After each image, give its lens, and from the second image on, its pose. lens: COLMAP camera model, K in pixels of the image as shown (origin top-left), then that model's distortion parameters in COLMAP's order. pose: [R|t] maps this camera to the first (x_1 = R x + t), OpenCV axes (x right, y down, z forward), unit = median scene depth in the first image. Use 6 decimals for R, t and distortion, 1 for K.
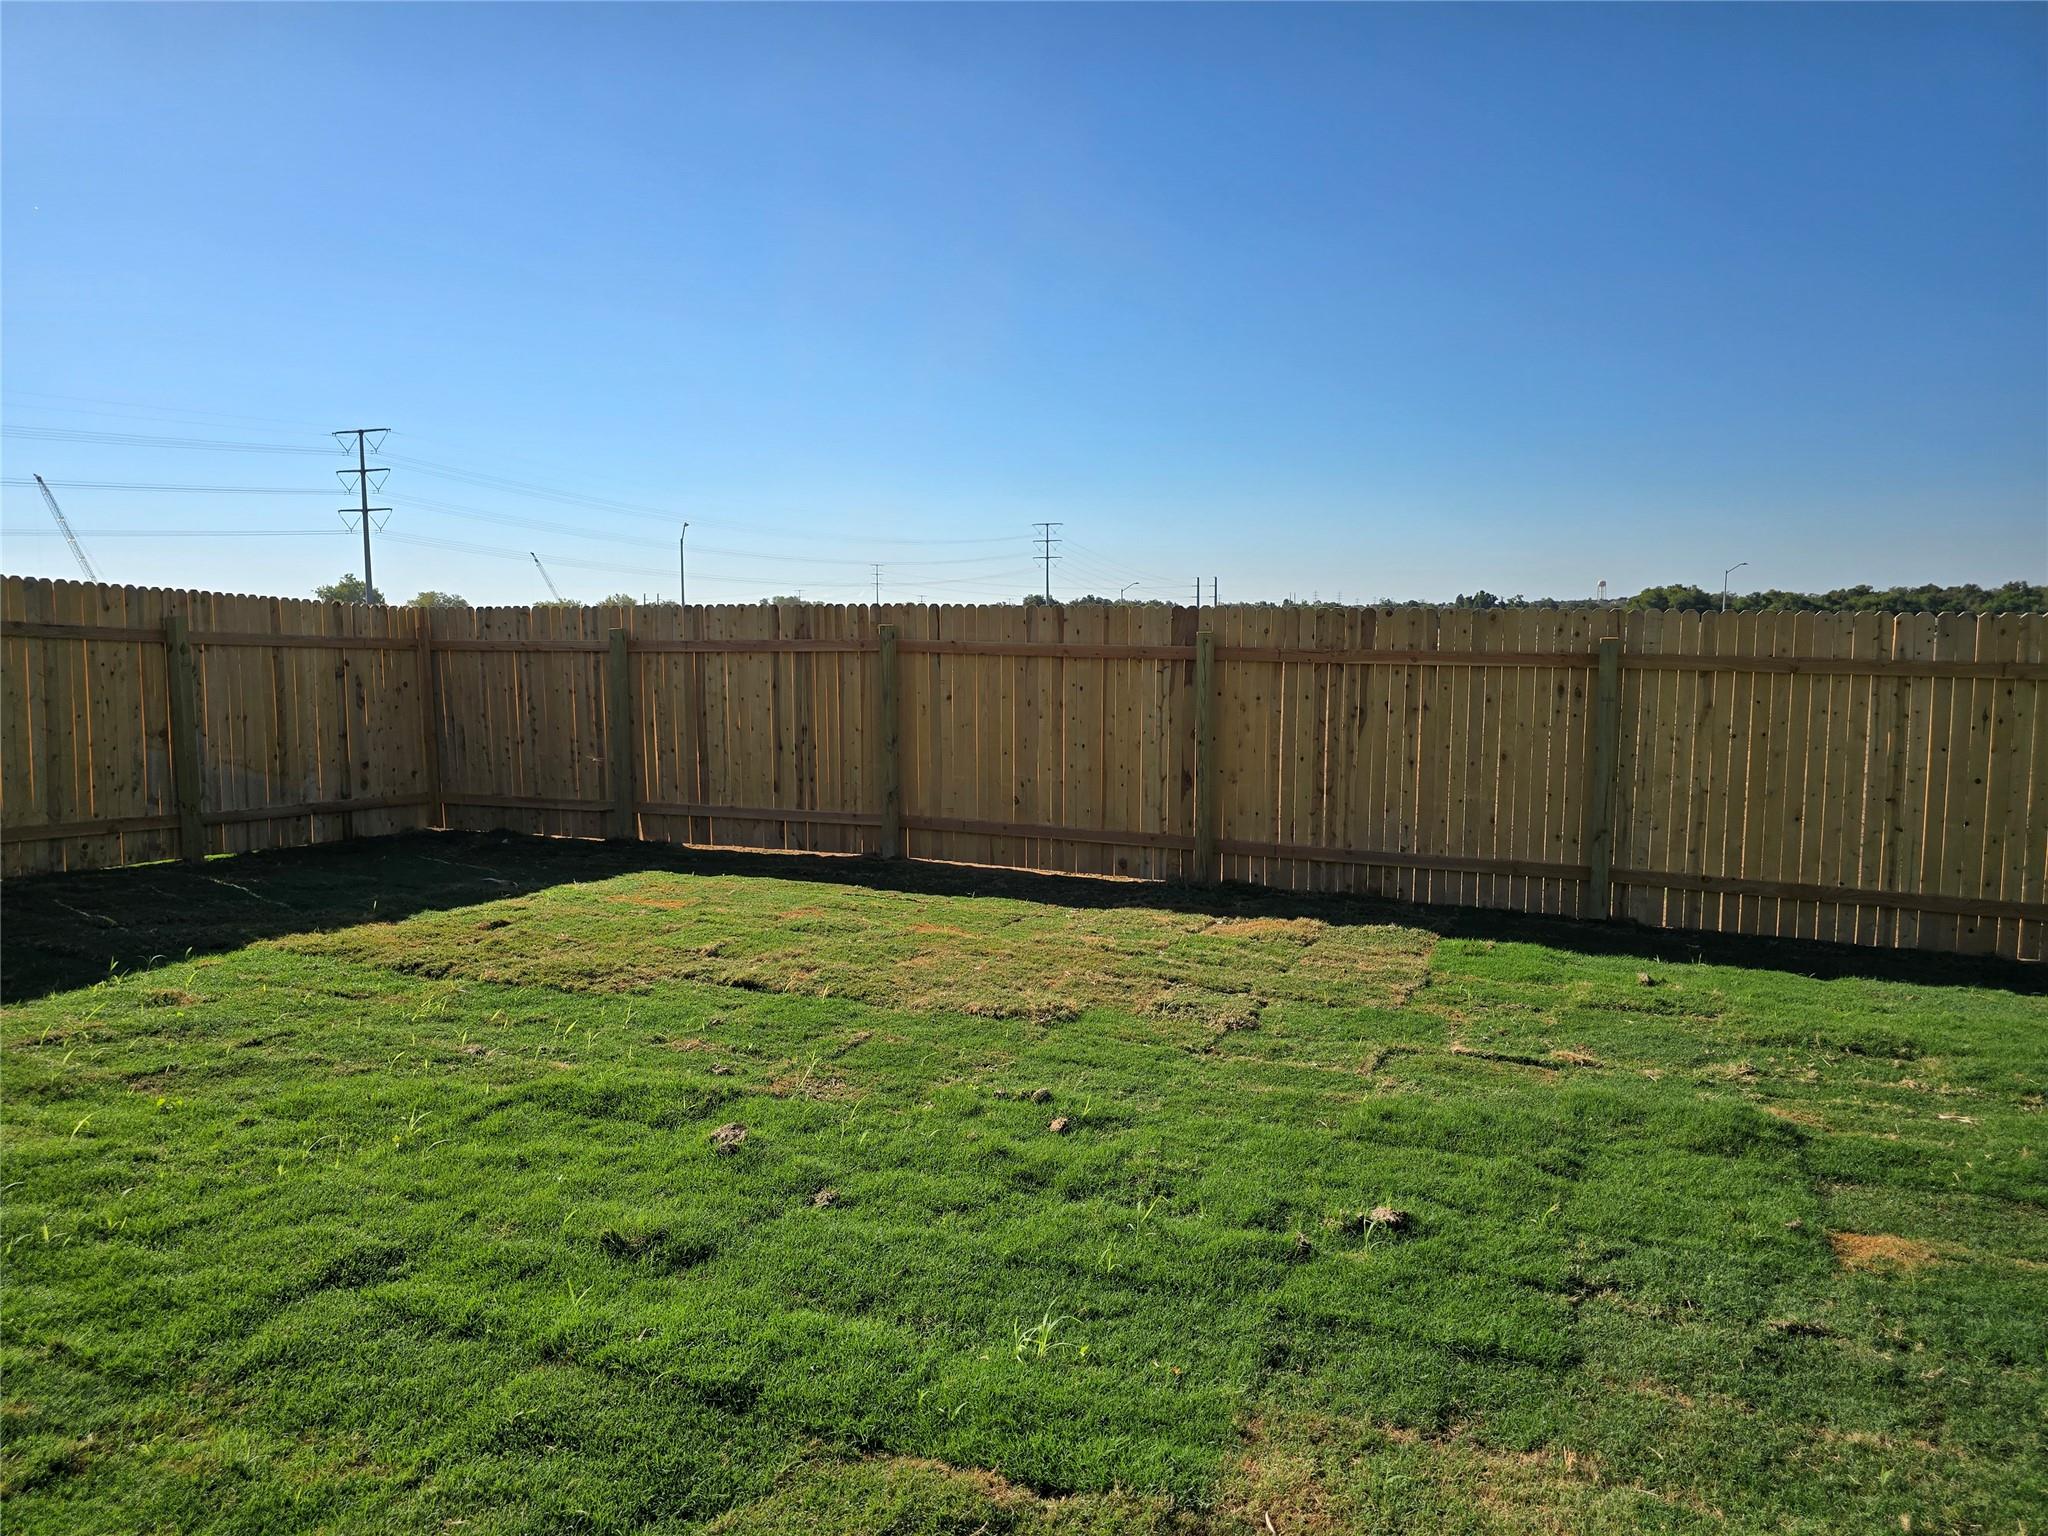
lens RADIAL K [[1376.5, 0, 1011.0], [0, 1376.5, 756.6], [0, 0, 1]] dist [0.062461, -0.058340]
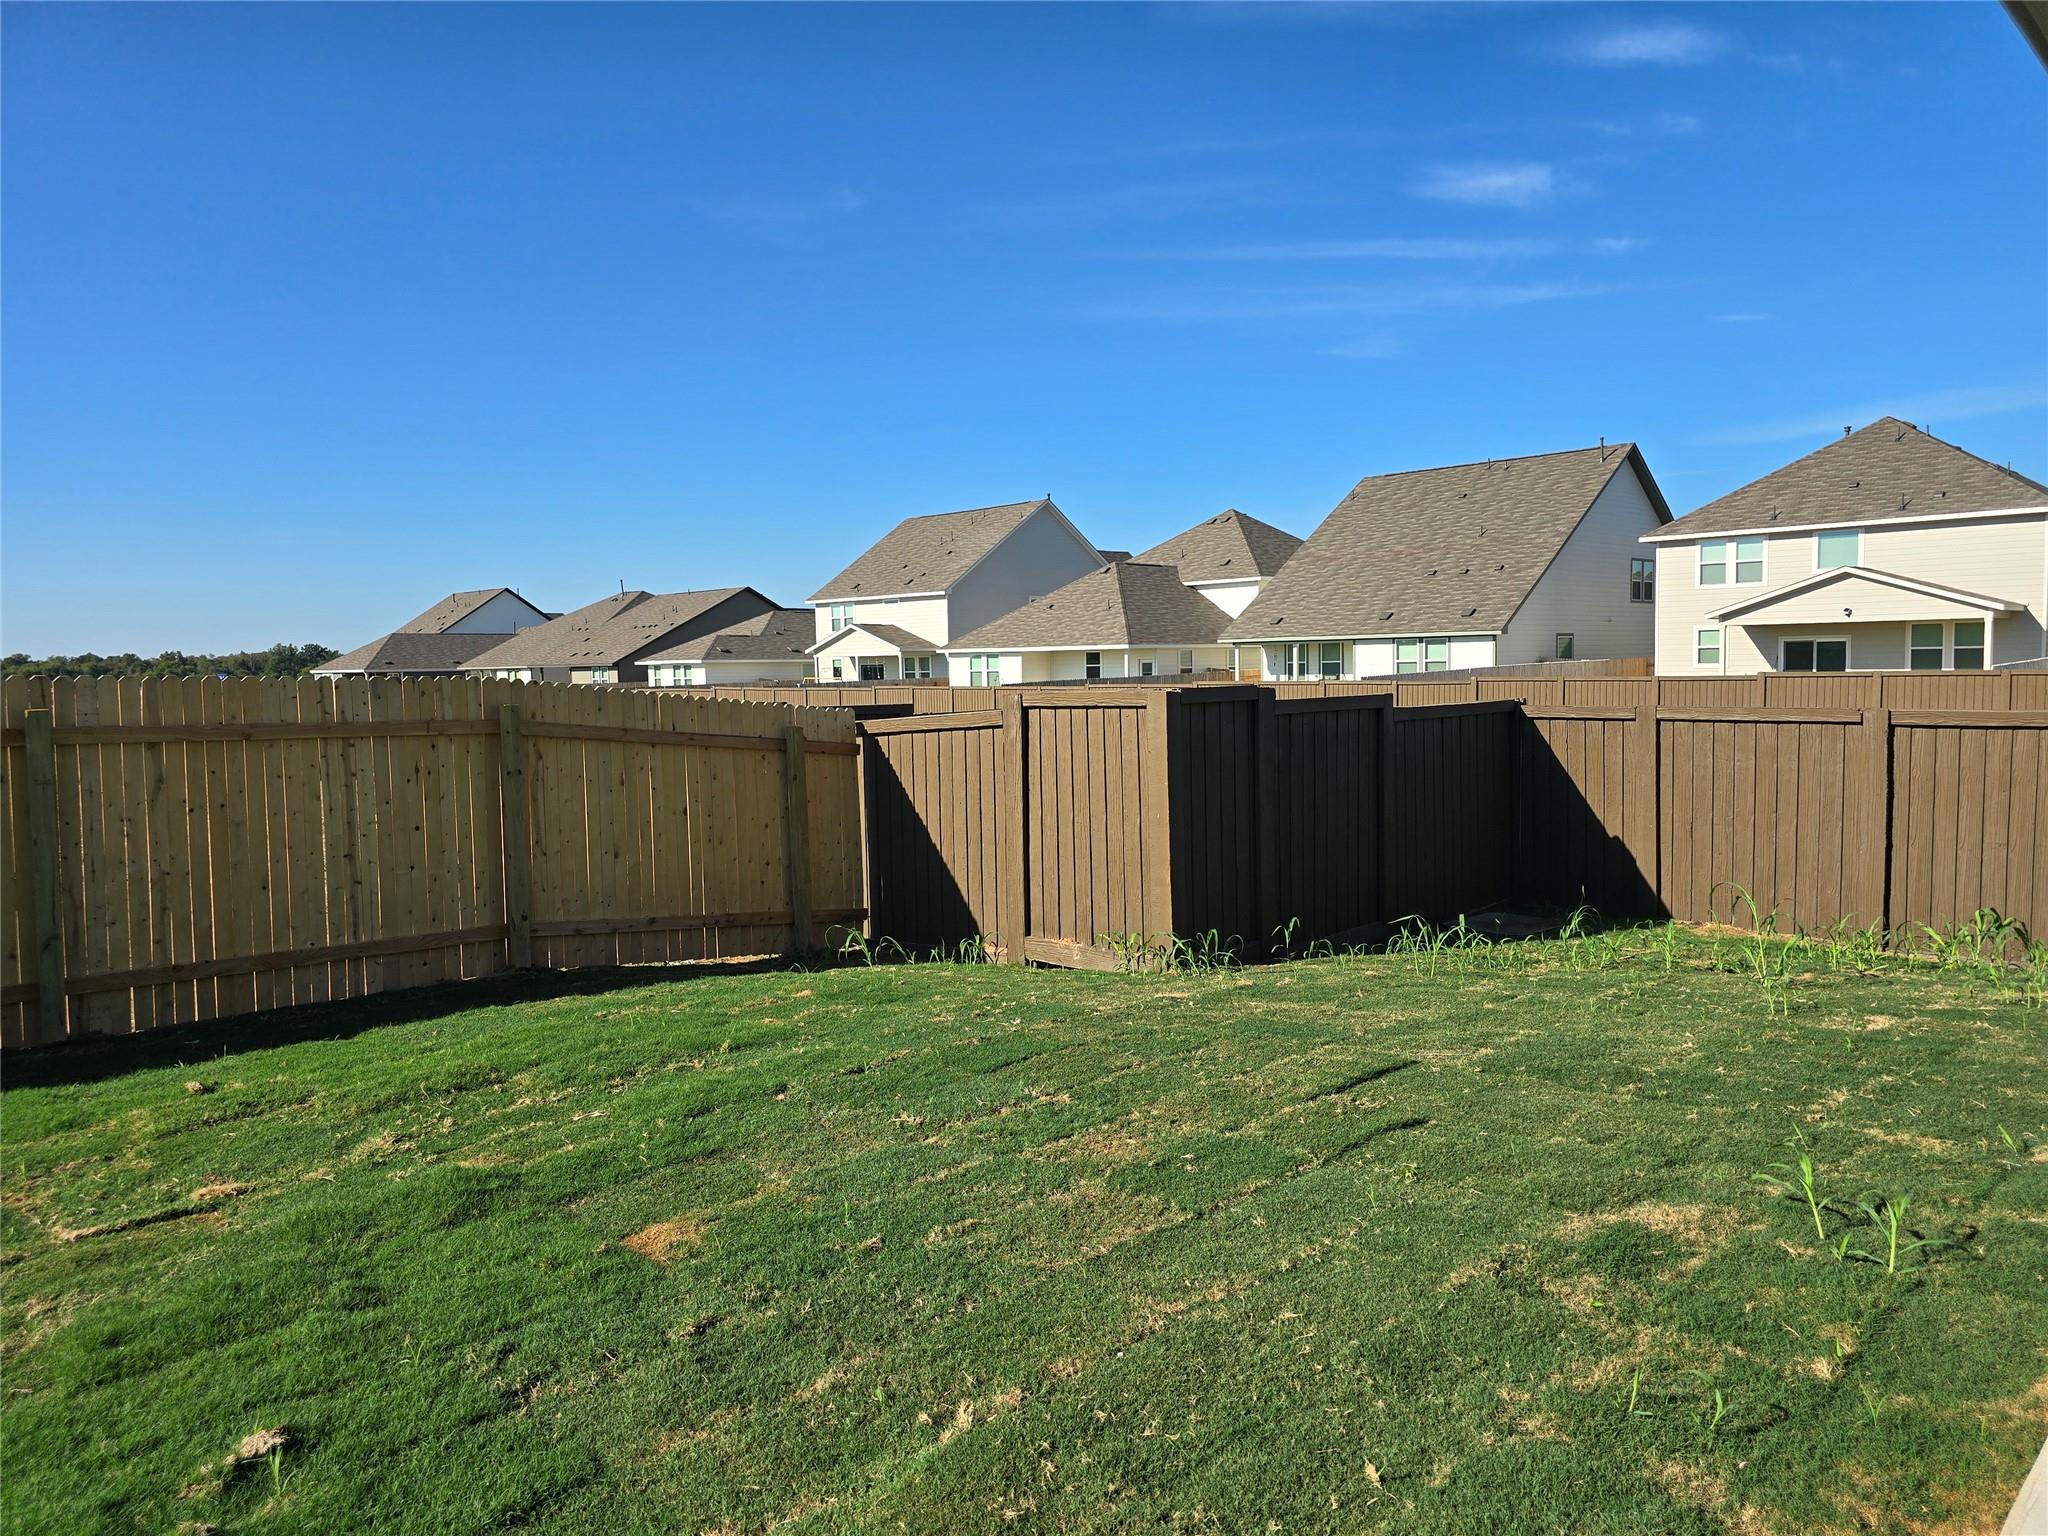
lens RADIAL K [[1370.6, 0, 1024.0], [0, 1370.6, 768.0], [0, 0, 1]] dist [0.054265, -0.046104]
pose [[0.393457, -0.072508, 0.916479, -0.157357], [0.109316, 0.993502, 0.031670, -0.015864], [-0.912821, 0.087725, 0.398826, 0.163024]]
